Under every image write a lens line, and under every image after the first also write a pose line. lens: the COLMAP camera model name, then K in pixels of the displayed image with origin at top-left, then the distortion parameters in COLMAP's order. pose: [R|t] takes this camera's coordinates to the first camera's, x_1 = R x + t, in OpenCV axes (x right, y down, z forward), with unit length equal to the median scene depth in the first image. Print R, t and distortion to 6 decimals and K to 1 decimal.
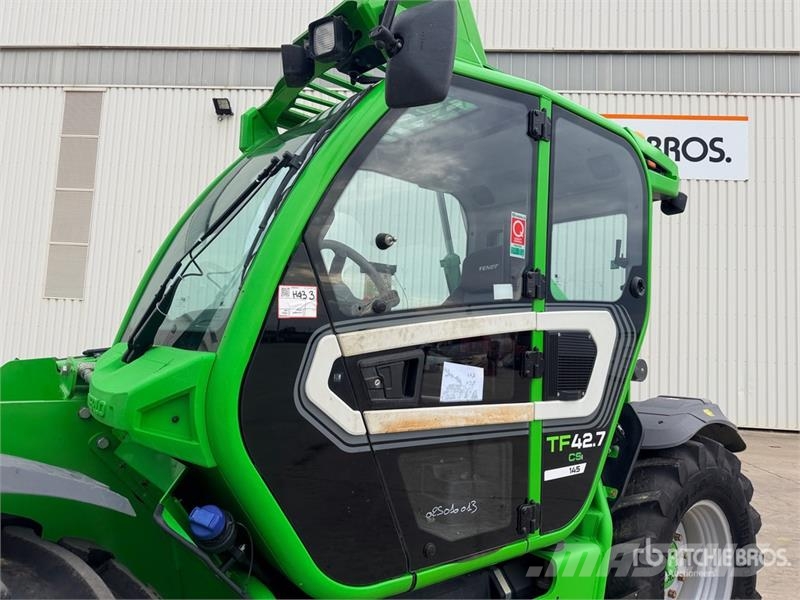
lens RADIAL K [[574.9, 0, 397.3], [0, 574.9, 289.2], [0, 0, 1]] dist [0.003106, 0.001498]
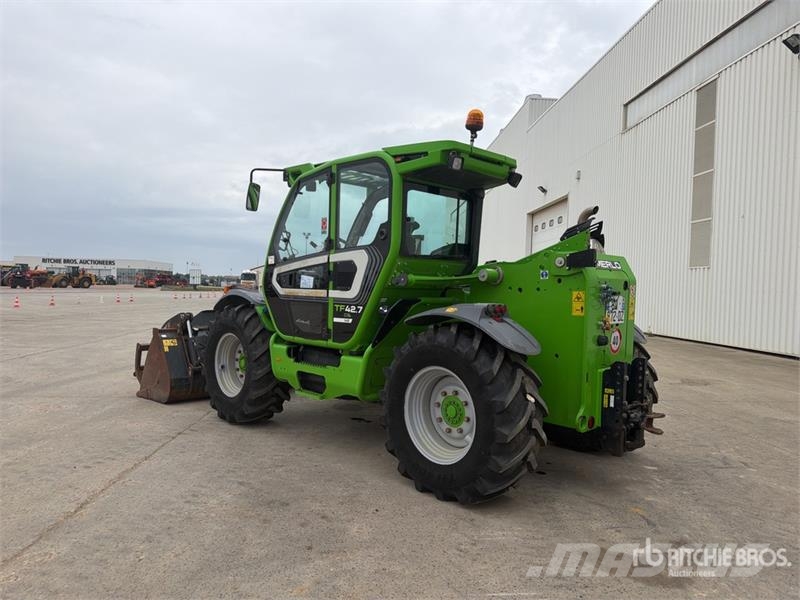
lens RADIAL K [[555.7, 0, 400.0], [0, 555.7, 300.0], [0, 0, 1]] dist [0.059802, -0.060542]
pose [[0.111461, -0.003890, -0.993761, 2.535468], [0.072579, 0.997354, 0.004236, 0.234553], [0.991115, -0.072598, 0.111448, 0.959339]]
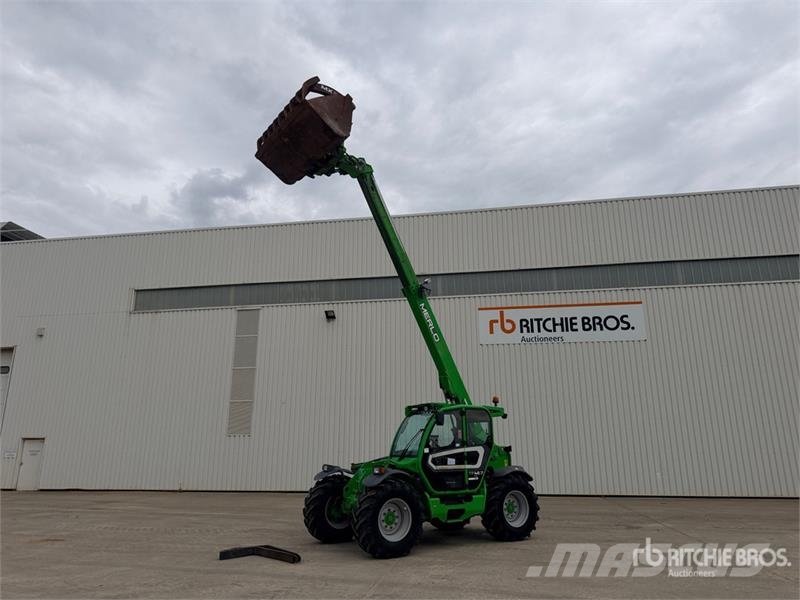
lens RADIAL K [[552.3, 0, 400.0], [0, 552.3, 300.0], [0, 0, 1]] dist [0.129997, -0.157348]
pose [[0.995901, -0.069798, -0.057535, 0.025375], [0.059258, 0.984002, -0.168012, -0.480261], [0.068342, 0.163914, 0.984105, -4.398946]]
